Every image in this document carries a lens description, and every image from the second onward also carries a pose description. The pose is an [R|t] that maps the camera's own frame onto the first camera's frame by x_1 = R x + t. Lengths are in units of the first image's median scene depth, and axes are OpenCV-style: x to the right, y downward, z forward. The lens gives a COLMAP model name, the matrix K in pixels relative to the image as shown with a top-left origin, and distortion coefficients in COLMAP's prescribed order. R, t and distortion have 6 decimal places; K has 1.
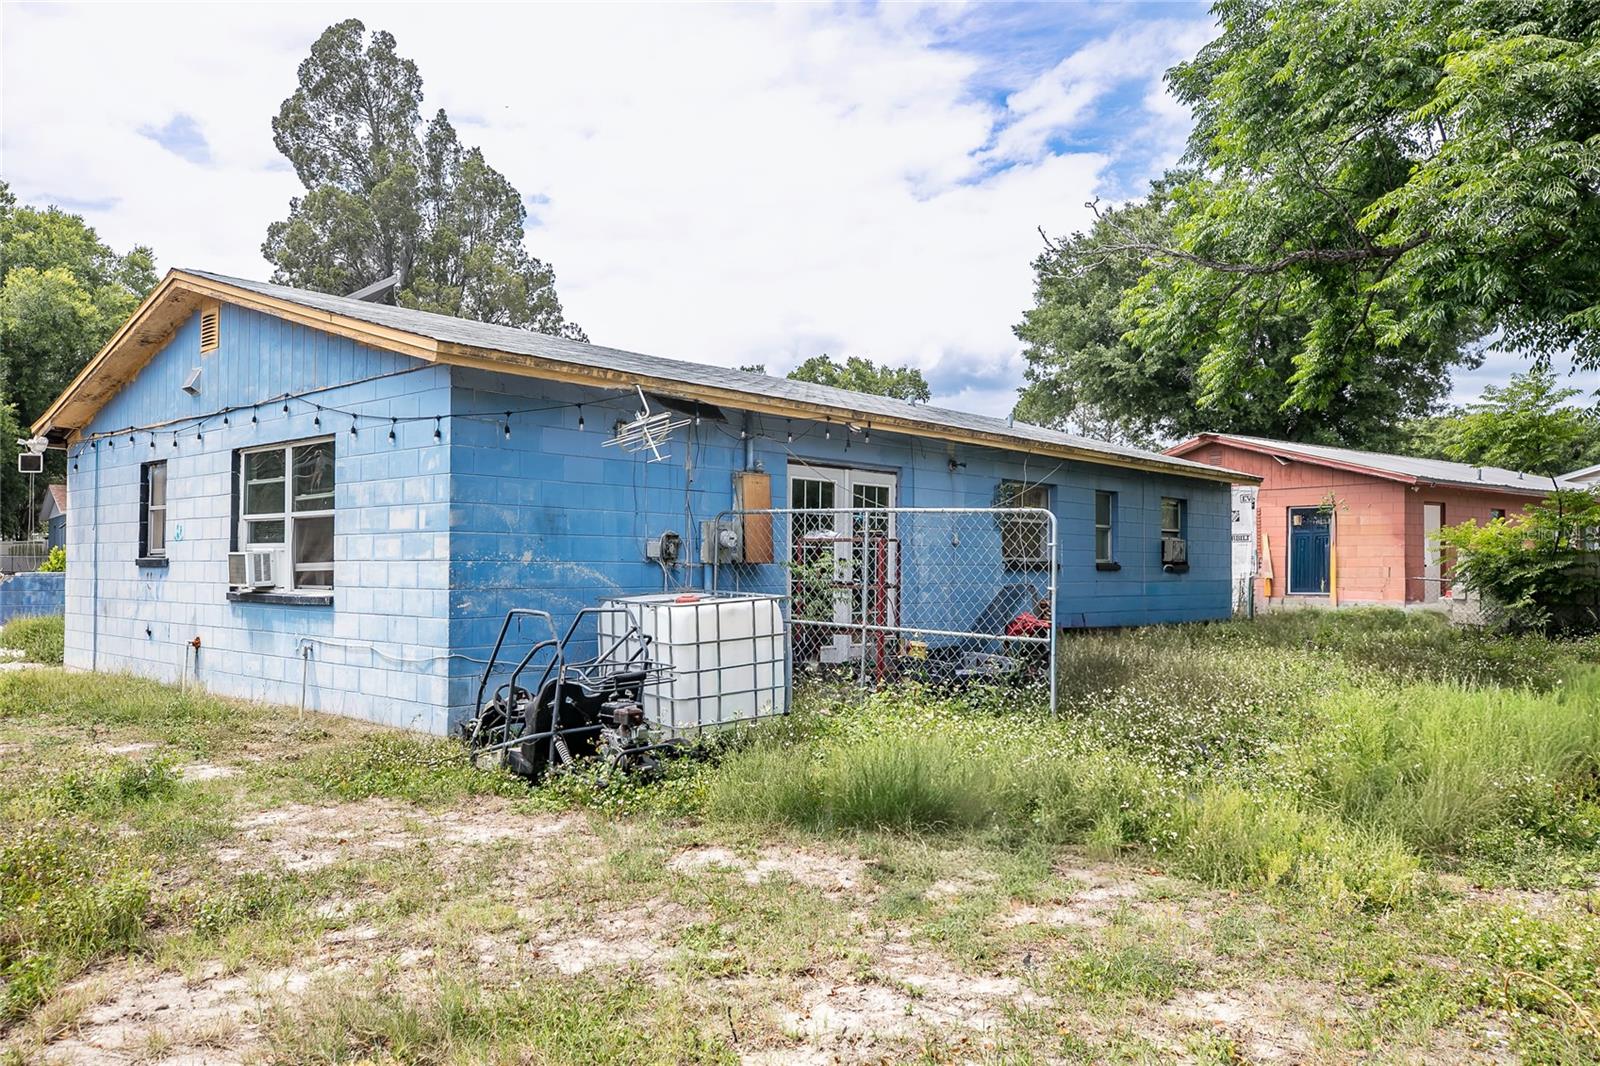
lens RADIAL K [[1136.6, 0, 721.5], [0, 1136.6, 546.5], [0, 0, 1]] dist [0.003454, 0.004353]
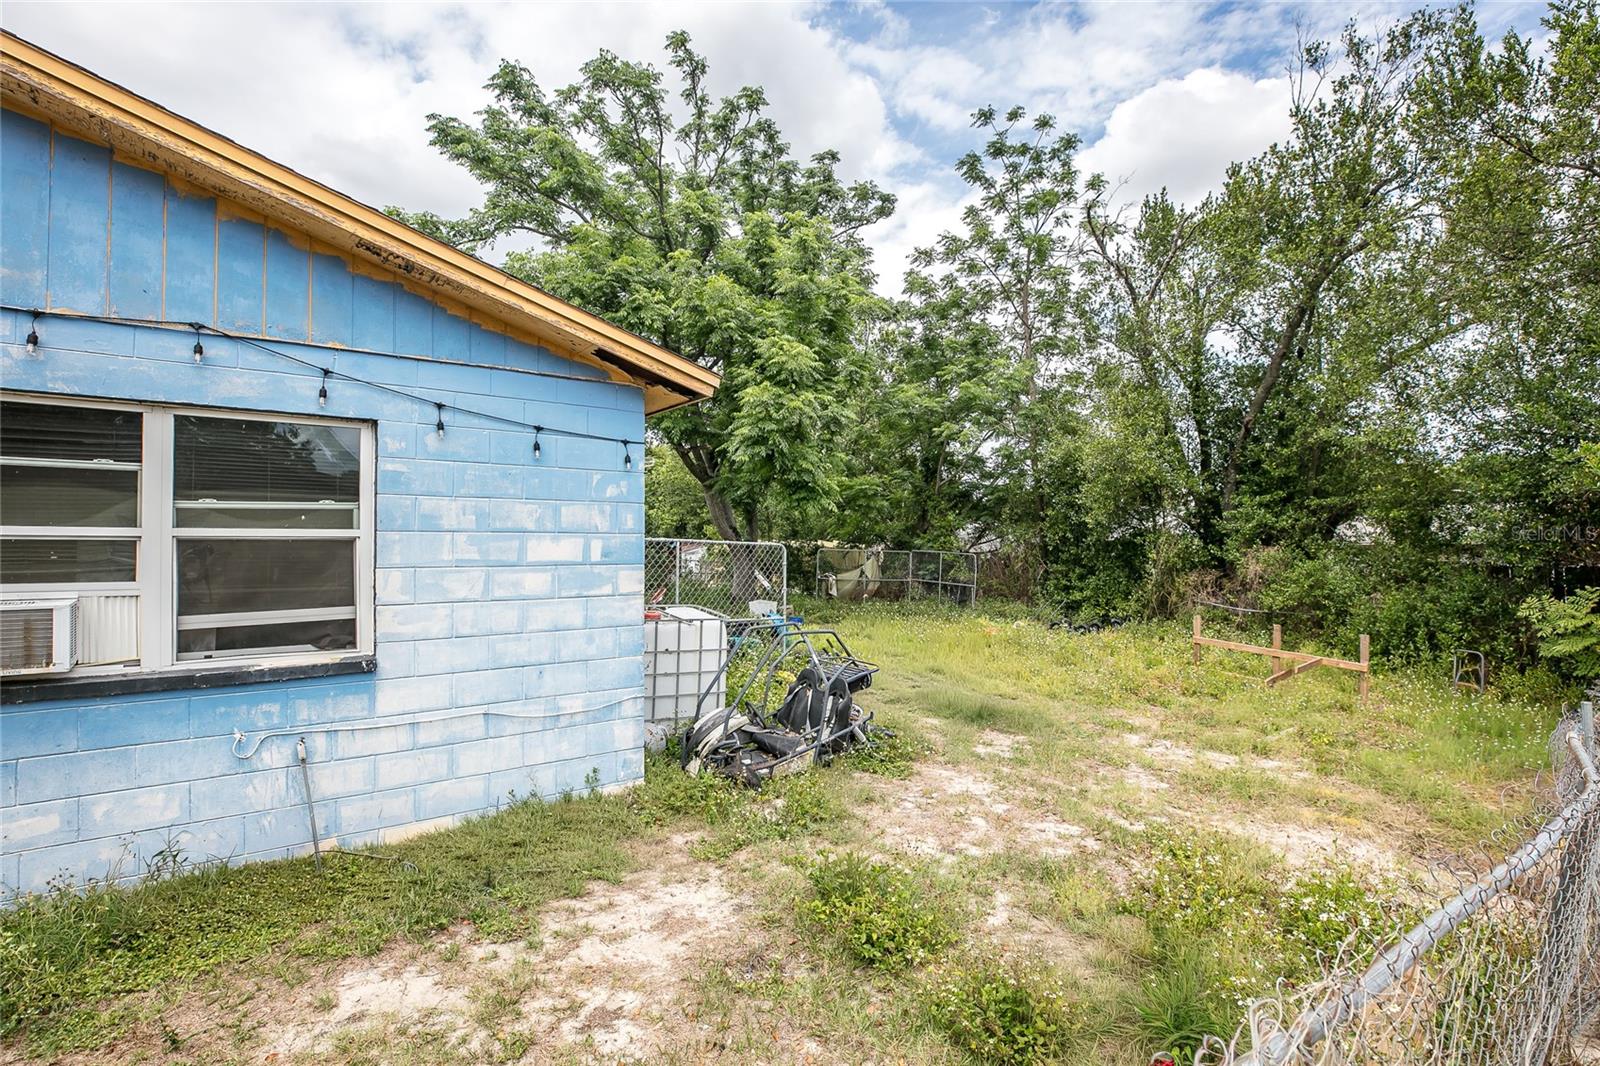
lens RADIAL K [[732.6, 0, 800.0], [0, 732.6, 533.0], [0, 0, 1]] dist [-0.039190, 0.009703]
pose [[0.172990, 0.017046, 0.984776, -0.772890], [-0.014277, 0.999789, -0.014798, -0.030188], [-0.984820, -0.011500, 0.173197, 0.713774]]
